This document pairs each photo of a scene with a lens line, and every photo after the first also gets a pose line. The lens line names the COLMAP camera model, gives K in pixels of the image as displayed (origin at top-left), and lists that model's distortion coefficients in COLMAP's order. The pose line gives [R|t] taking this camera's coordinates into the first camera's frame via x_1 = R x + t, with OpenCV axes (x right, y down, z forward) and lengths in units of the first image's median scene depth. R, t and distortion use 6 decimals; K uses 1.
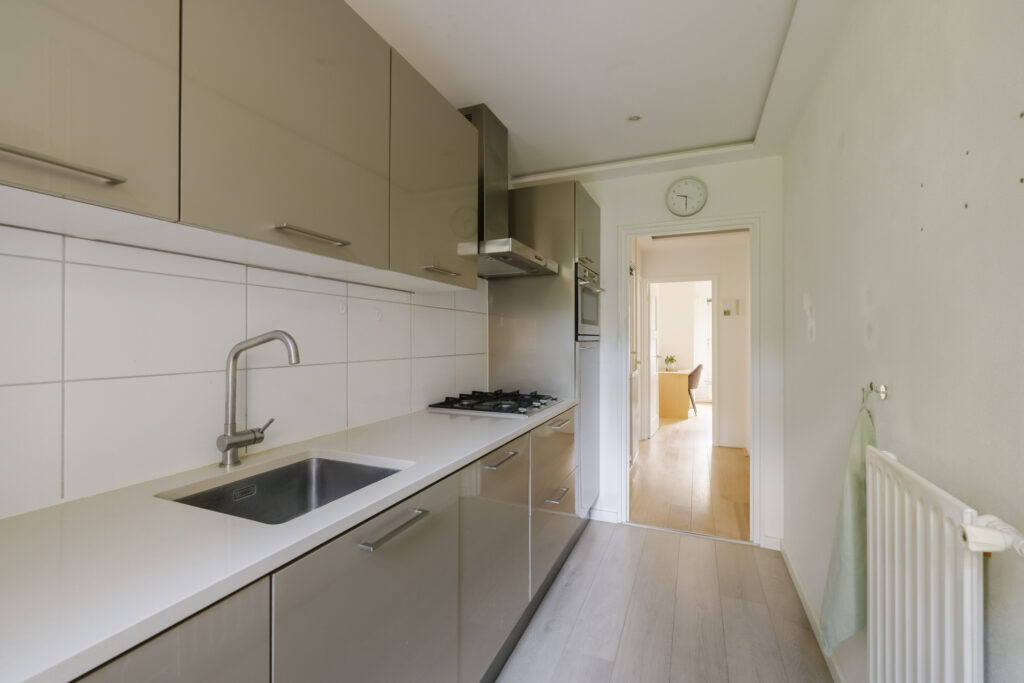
lens RADIAL K [[446.3, 0, 509.5], [0, 446.3, 336.8], [0, 0, 1]] dist [-0.001664, 0.001178]
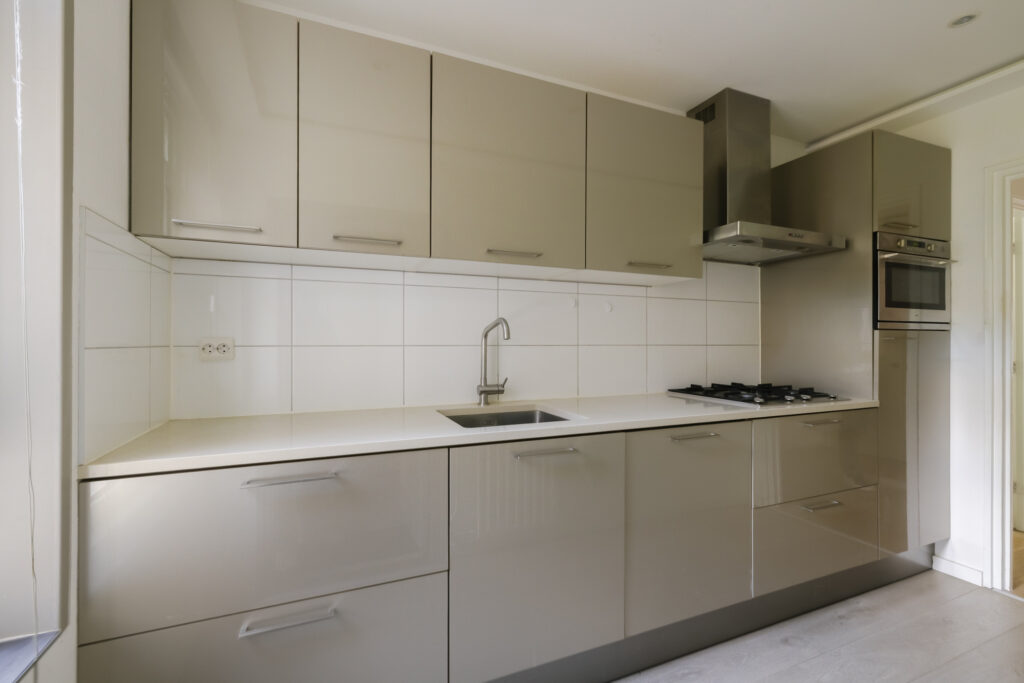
lens RADIAL K [[446.3, 0, 519.6], [0, 446.3, 341.8], [0, 0, 1]] dist [-0.001664, 0.001178]
pose [[0.726420, -0.005259, -0.687231, 0.313214], [0.006642, 0.999978, -0.000631, 0.037580], [0.687219, -0.004106, 0.726439, -0.033496]]
